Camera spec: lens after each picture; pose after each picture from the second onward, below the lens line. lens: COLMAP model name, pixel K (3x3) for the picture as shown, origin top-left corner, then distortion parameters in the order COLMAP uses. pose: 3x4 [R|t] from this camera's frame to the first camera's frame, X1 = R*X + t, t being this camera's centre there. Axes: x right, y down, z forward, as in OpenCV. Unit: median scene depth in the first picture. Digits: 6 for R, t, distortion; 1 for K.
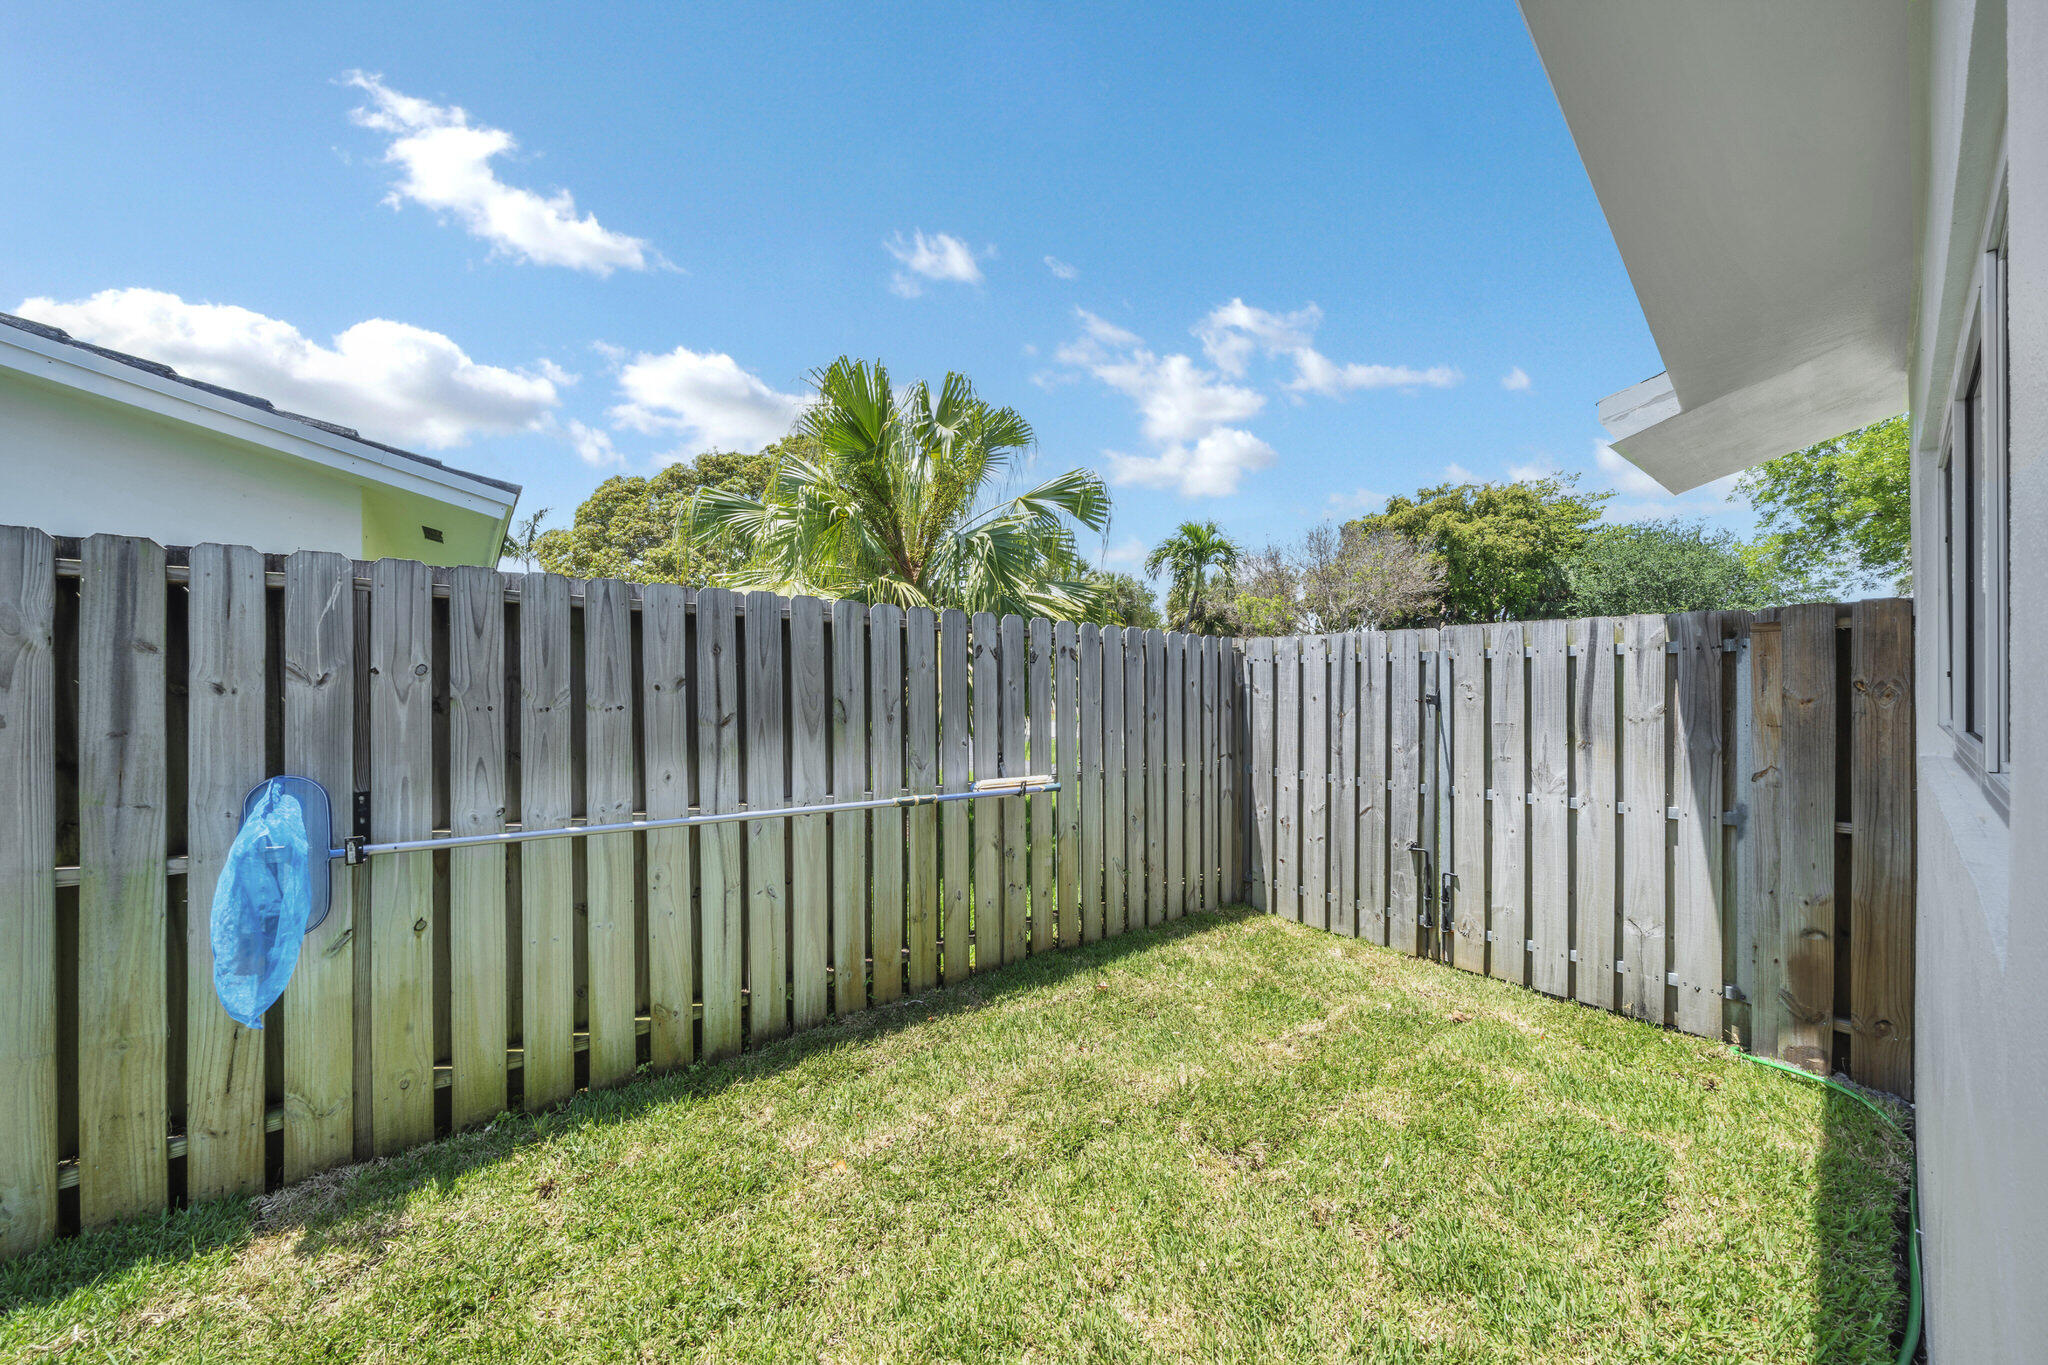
lens RADIAL K [[717.4, 0, 1021.5], [0, 717.4, 685.4], [0, 0, 1]] dist [-0.003510, -0.000106]
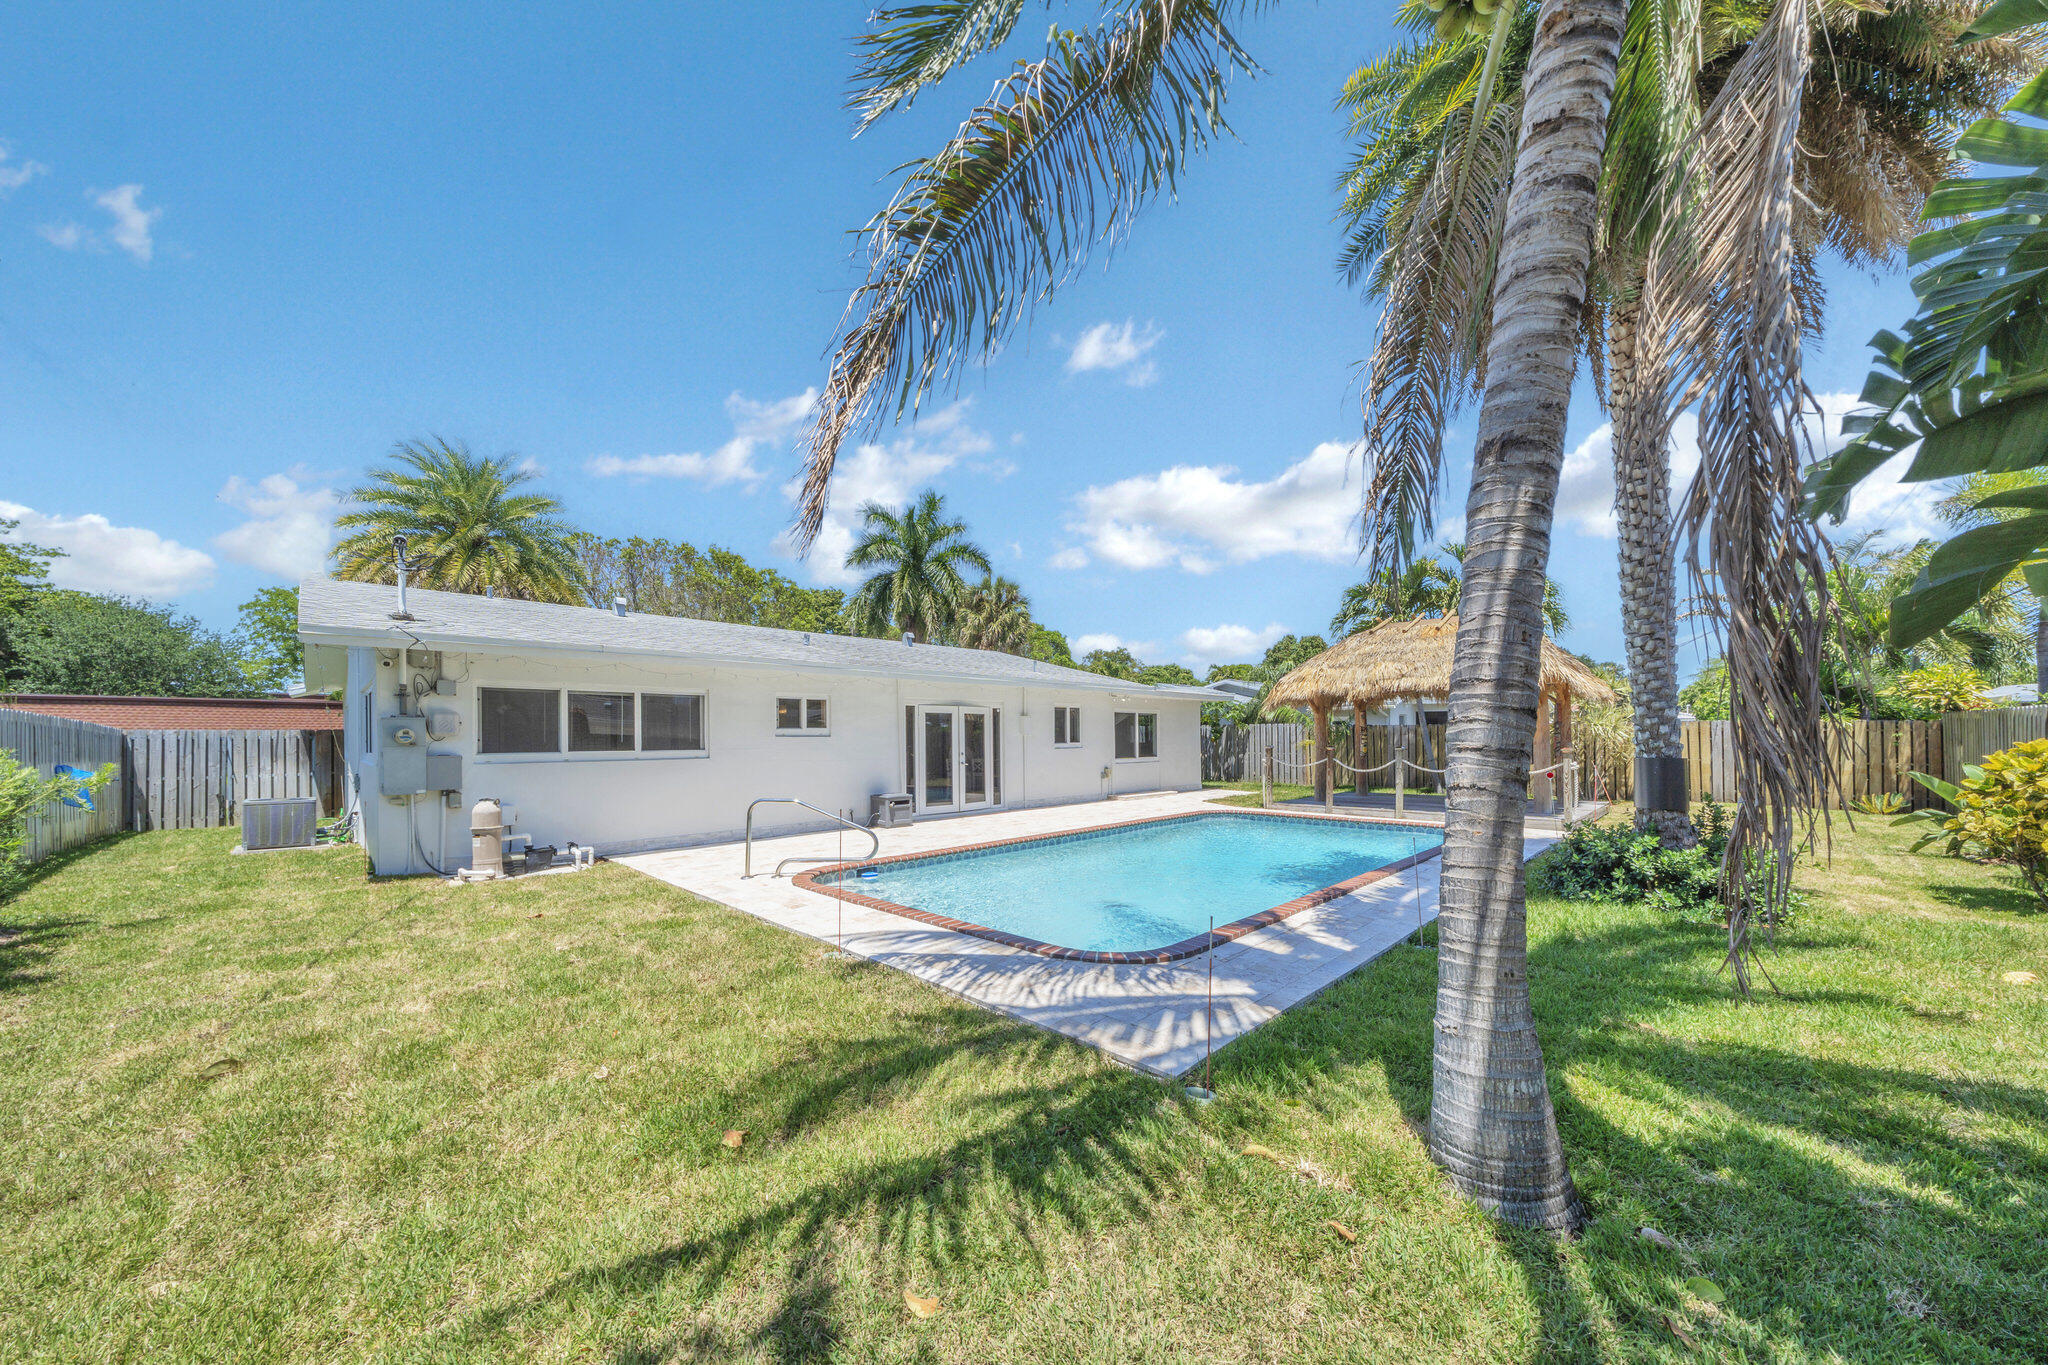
lens RADIAL K [[712.7, 0, 990.1], [0, 712.7, 724.0], [0, 0, 1]] dist [-0.001040, 0.000021]
pose [[-0.079161, 0.022879, 0.996599, -2.423389], [0.014219, 0.999661, -0.021820, 0.014793], [-0.996760, 0.012443, -0.079459, -1.844605]]
